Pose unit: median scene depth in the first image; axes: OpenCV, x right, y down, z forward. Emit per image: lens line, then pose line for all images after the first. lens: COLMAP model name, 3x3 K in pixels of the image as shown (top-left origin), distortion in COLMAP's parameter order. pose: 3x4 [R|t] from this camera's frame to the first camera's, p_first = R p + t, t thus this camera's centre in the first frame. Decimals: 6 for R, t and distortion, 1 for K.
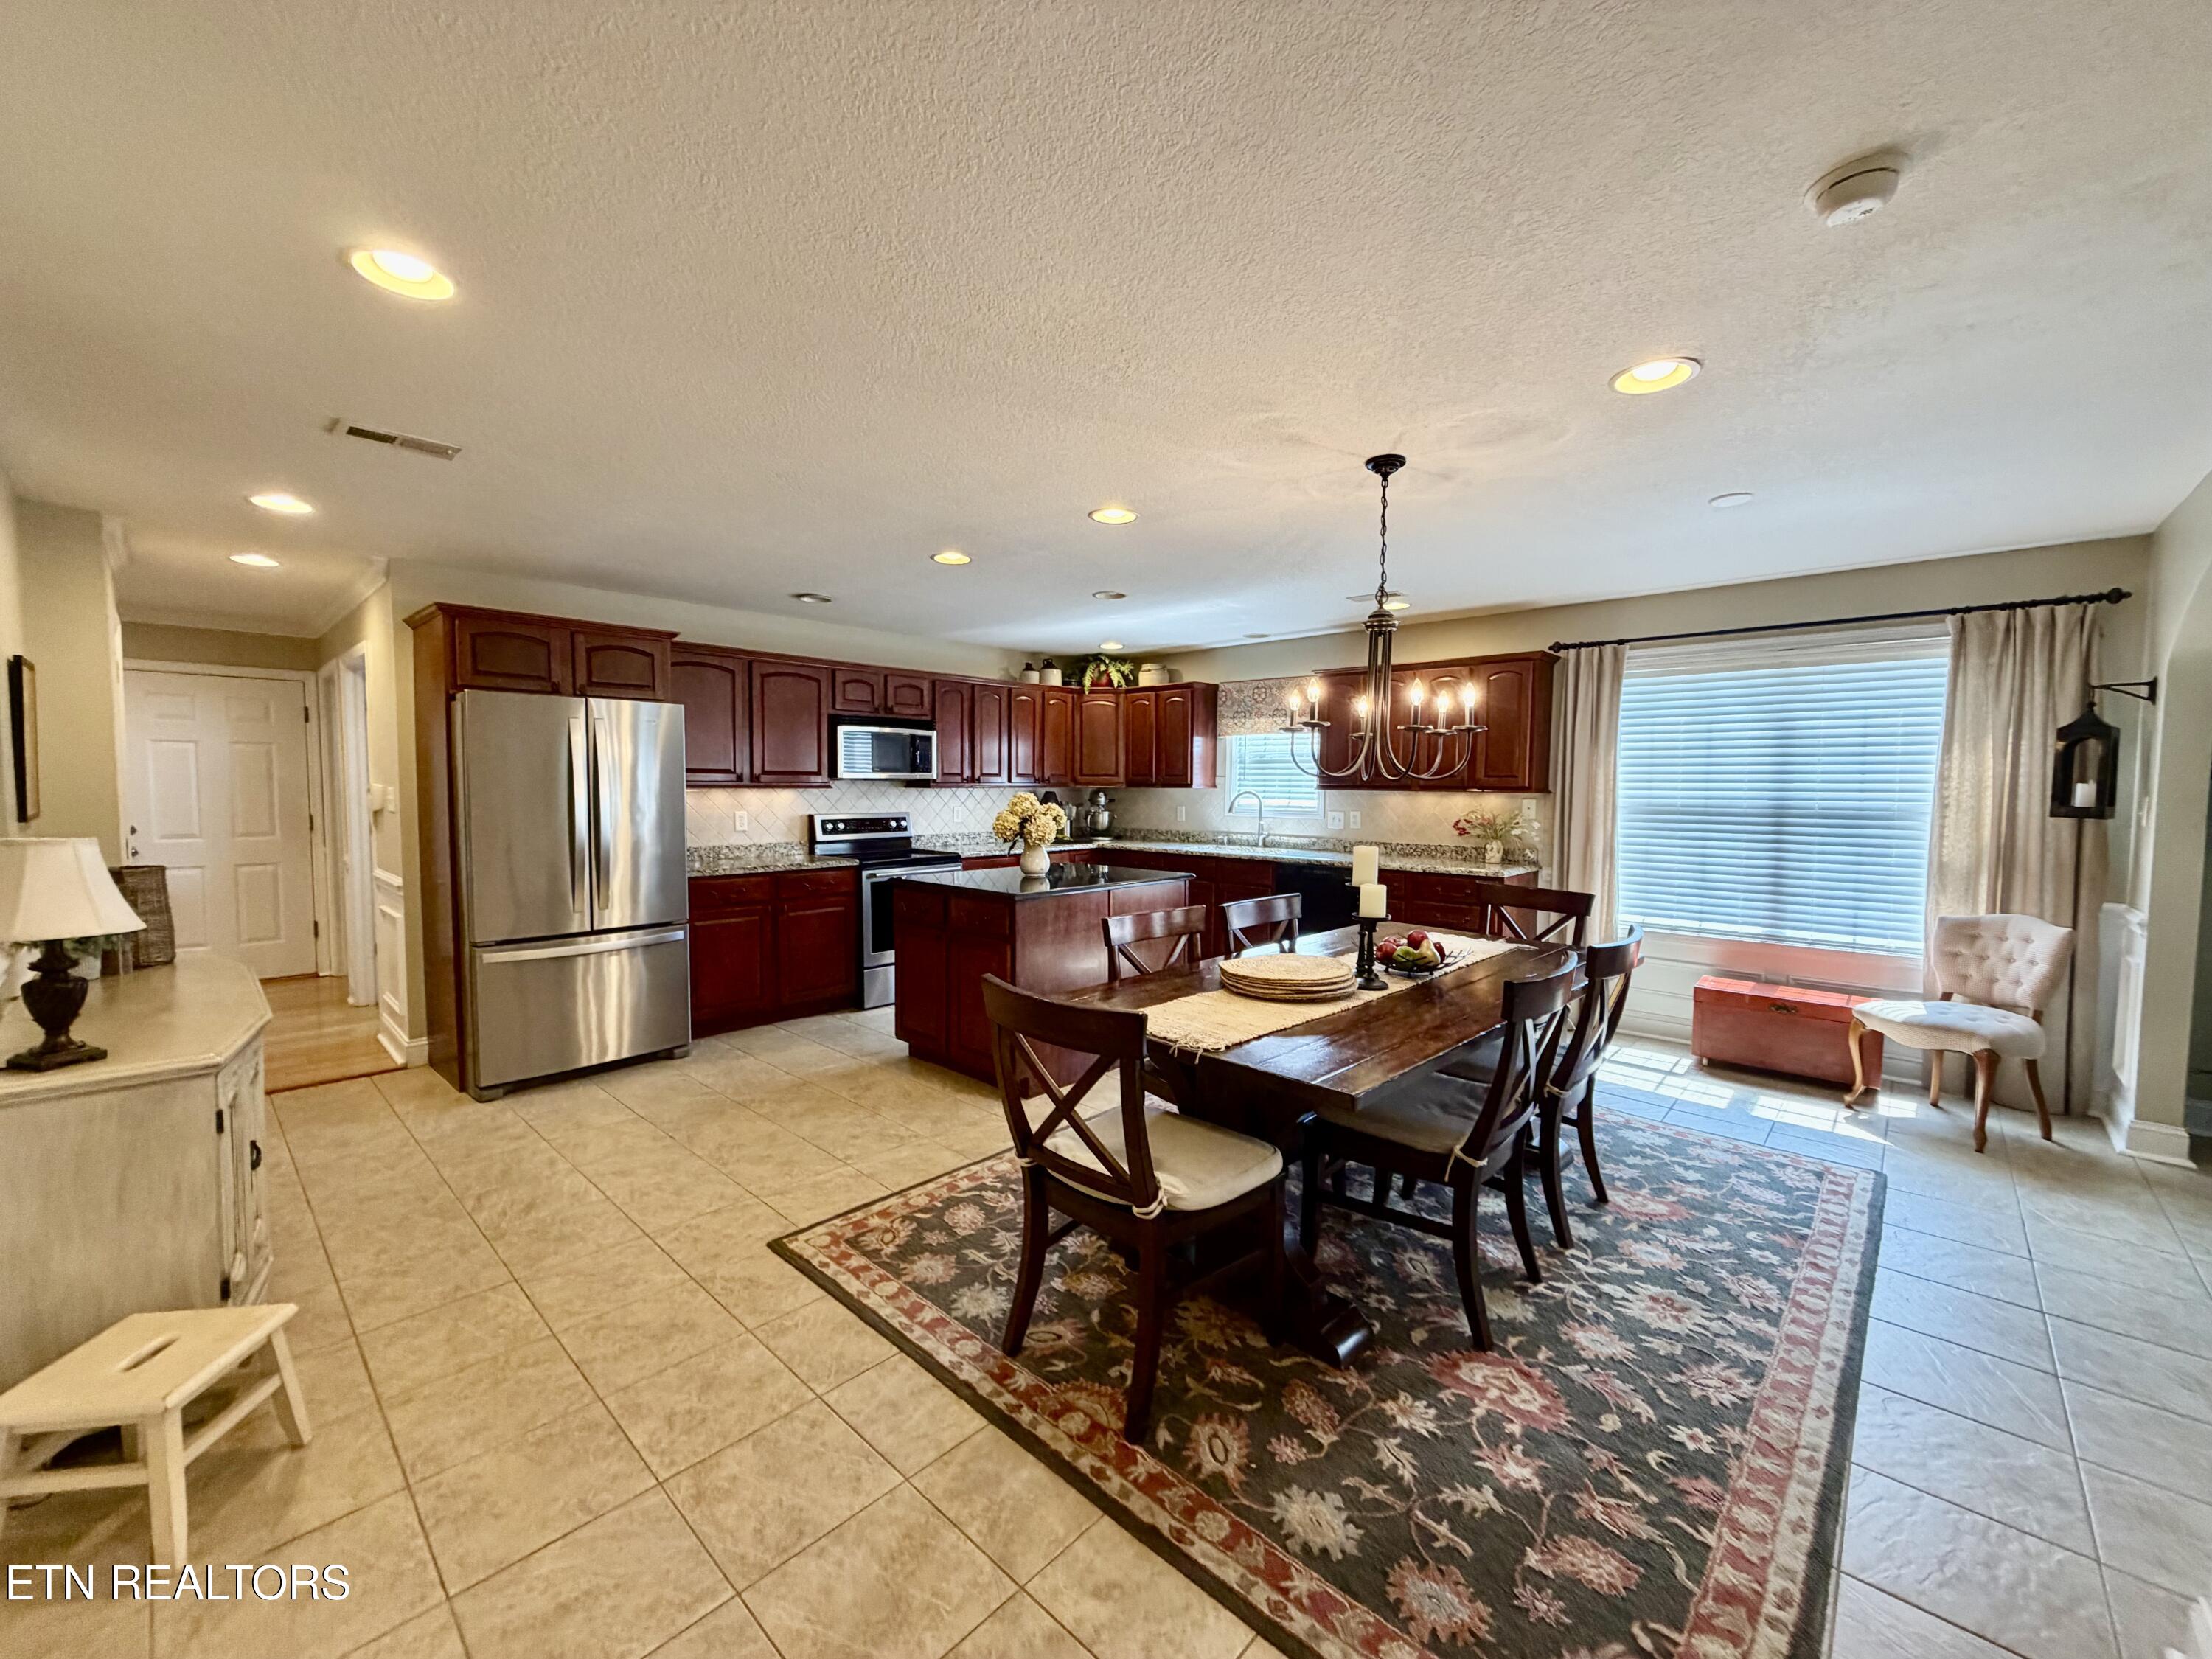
lens RADIAL K [[880.9, 0, 1109.9], [0, 880.9, 835.3], [0, 0, 1]] dist [-0.001912, 0.000461]
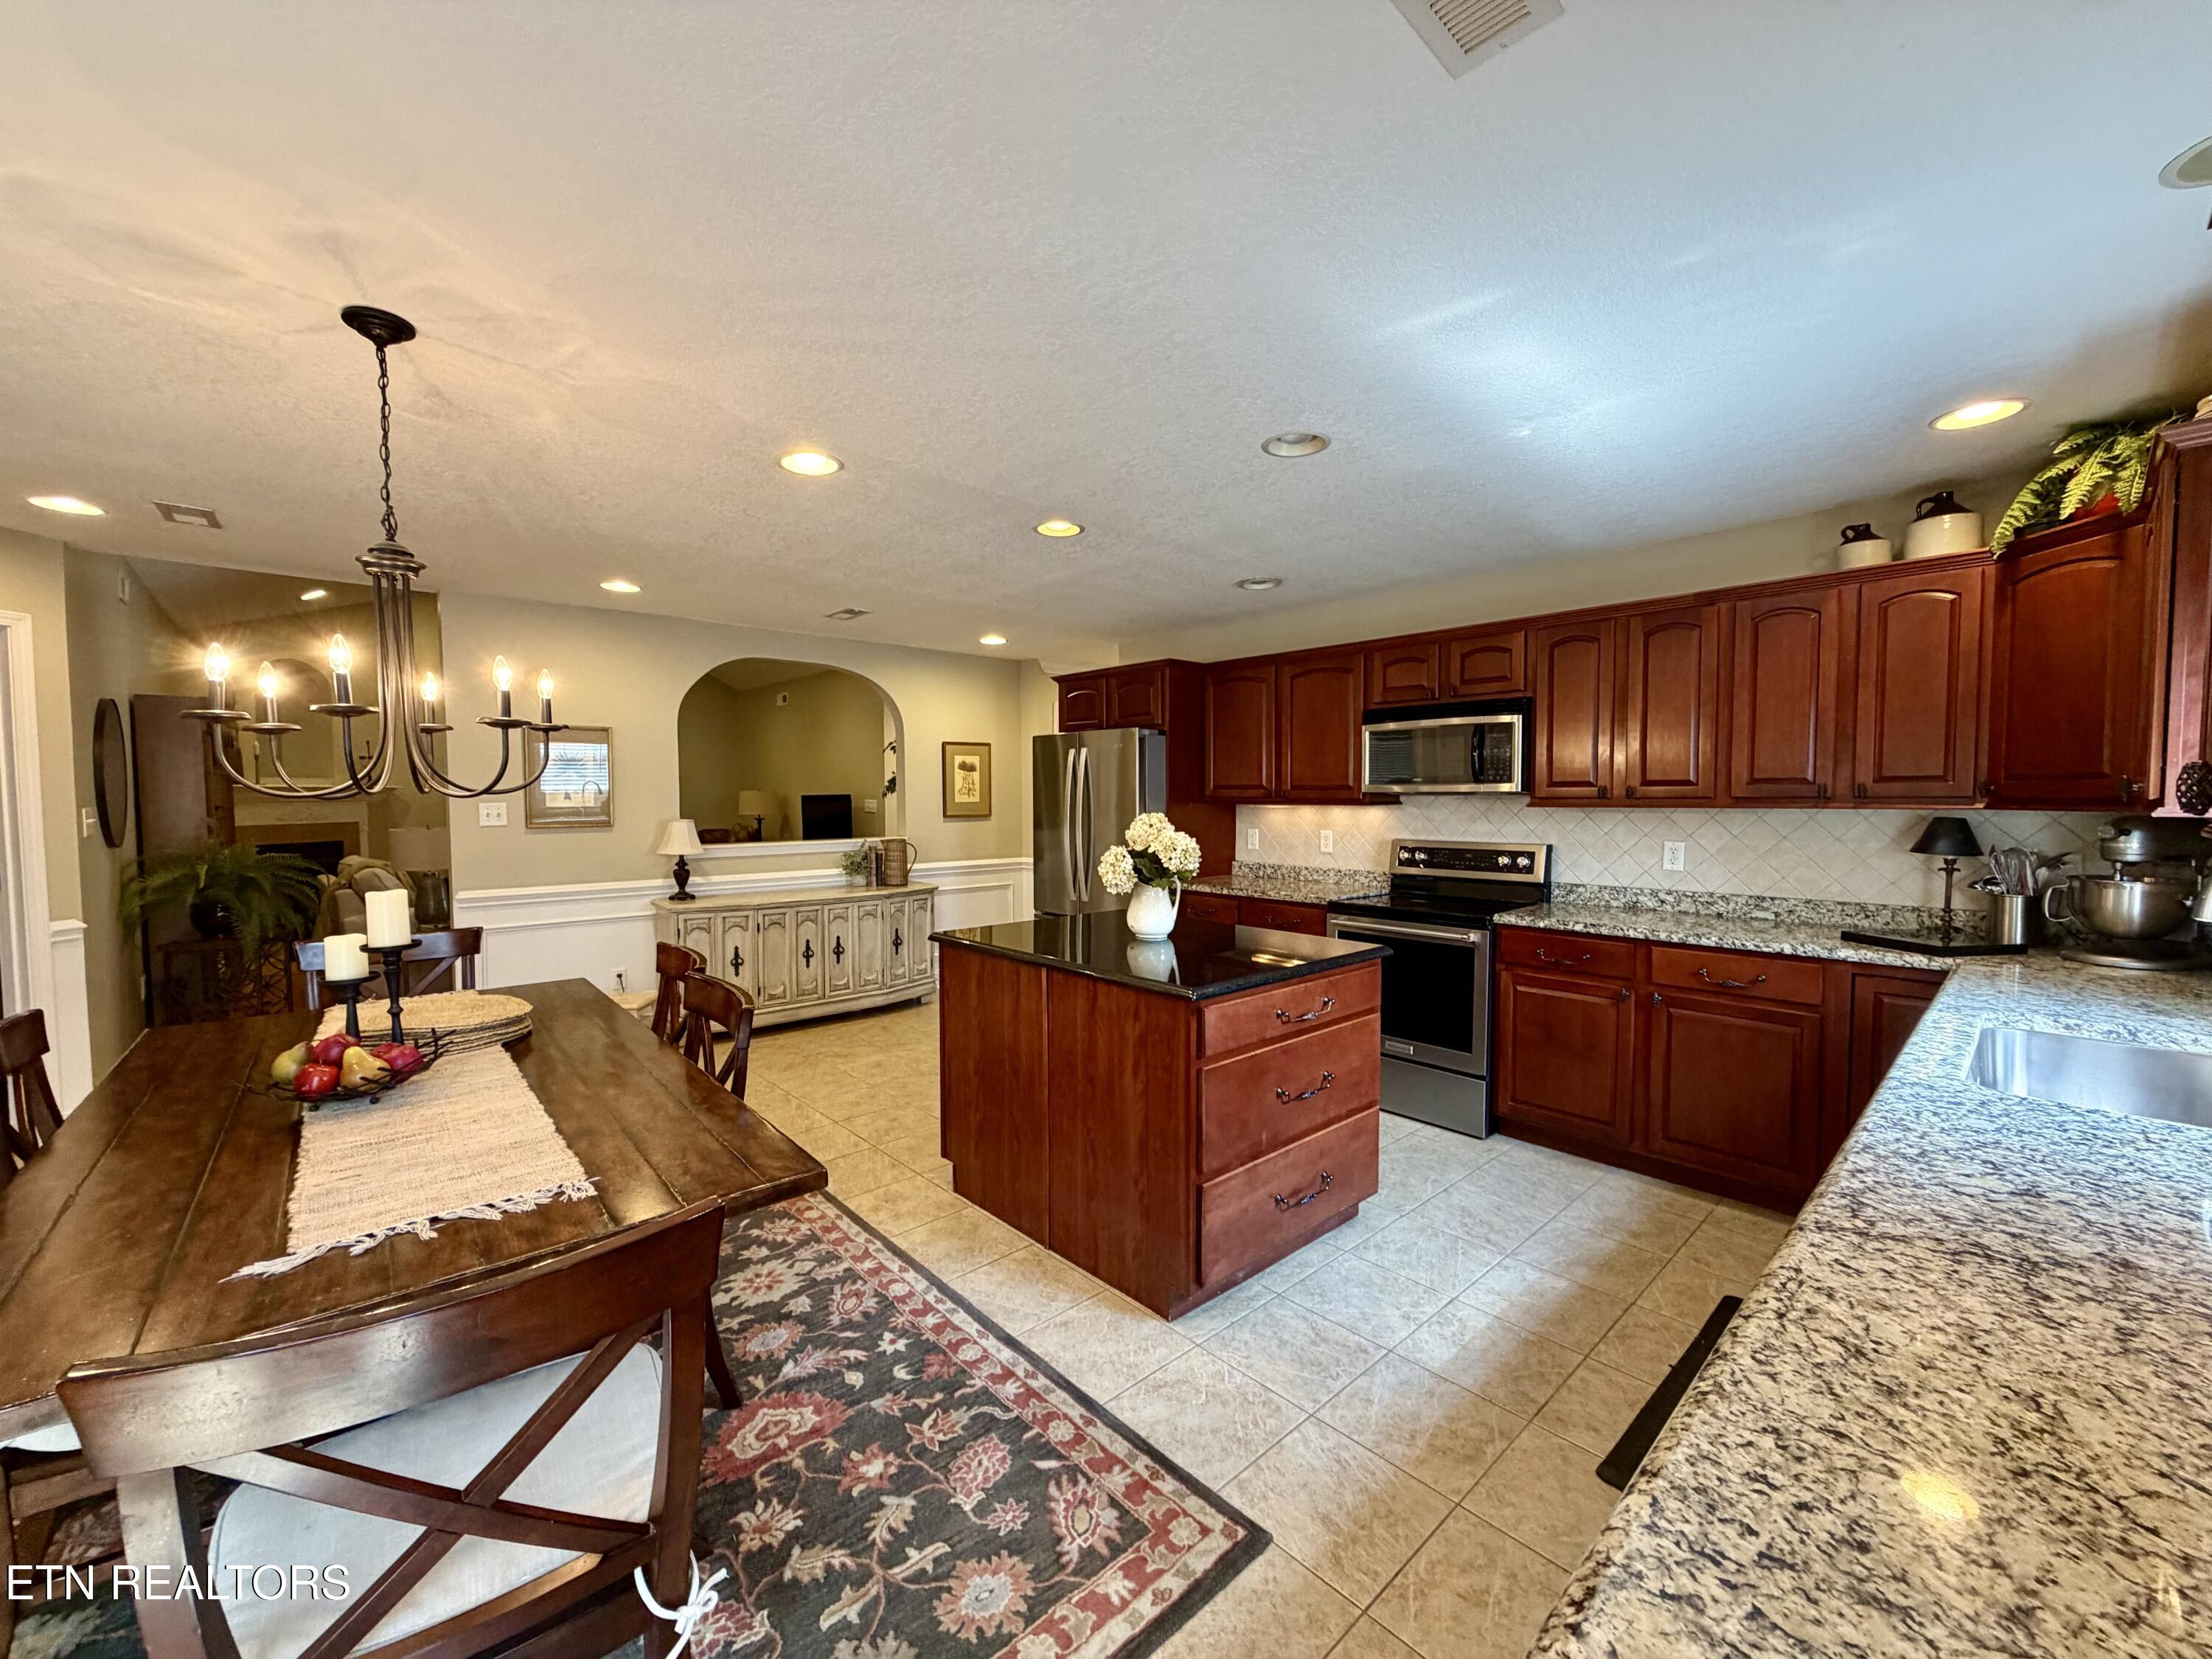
lens RADIAL K [[880.9, 0, 1094.2], [0, 880.9, 834.3], [0, 0, 1]] dist [-0.001912, 0.000461]
pose [[-0.098646, 0.041519, -0.994256, 0.428947], [-0.055137, 0.997366, 0.047119, -0.045580], [0.993594, 0.059468, -0.096097, 0.742903]]
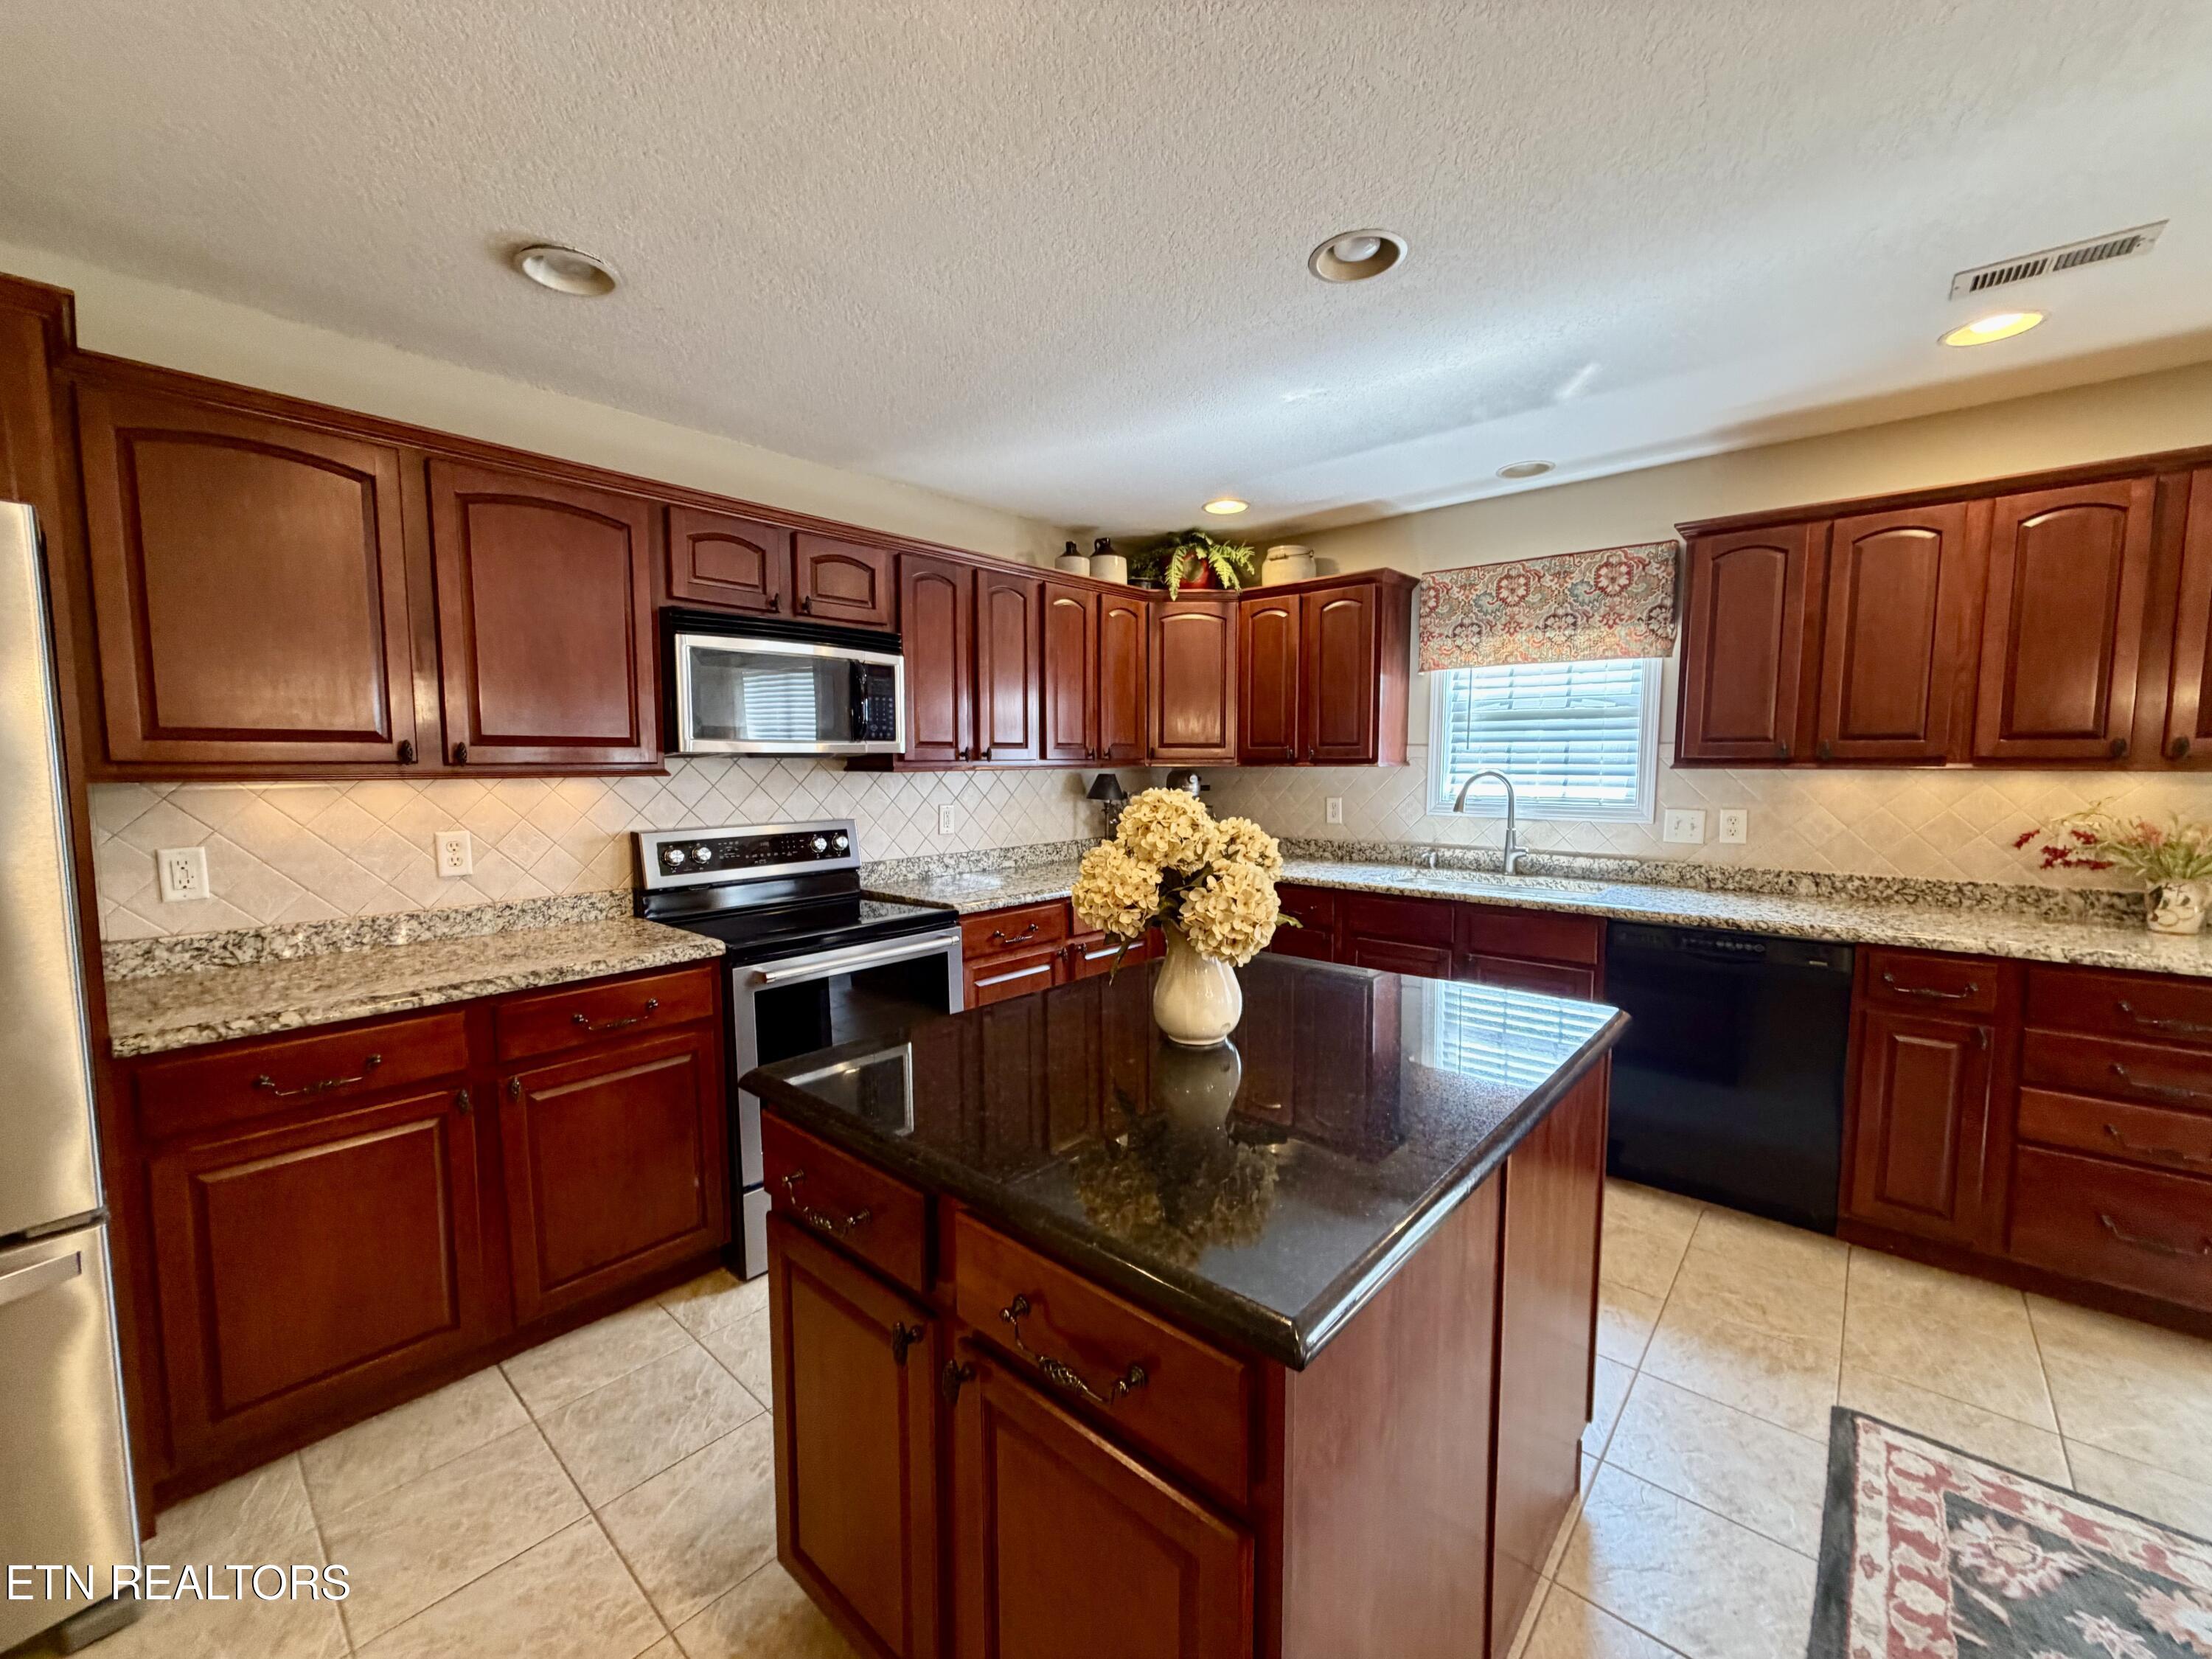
lens RADIAL K [[880.9, 0, 1102.2], [0, 880.9, 829.8], [0, 0, 1]] dist [-0.001912, 0.000461]
pose [[0.999828, -0.010372, 0.015378, -0.091666], [0.010043, 0.999723, 0.021304, -0.029506], [-0.015595, -0.021146, 0.999655, 0.487761]]
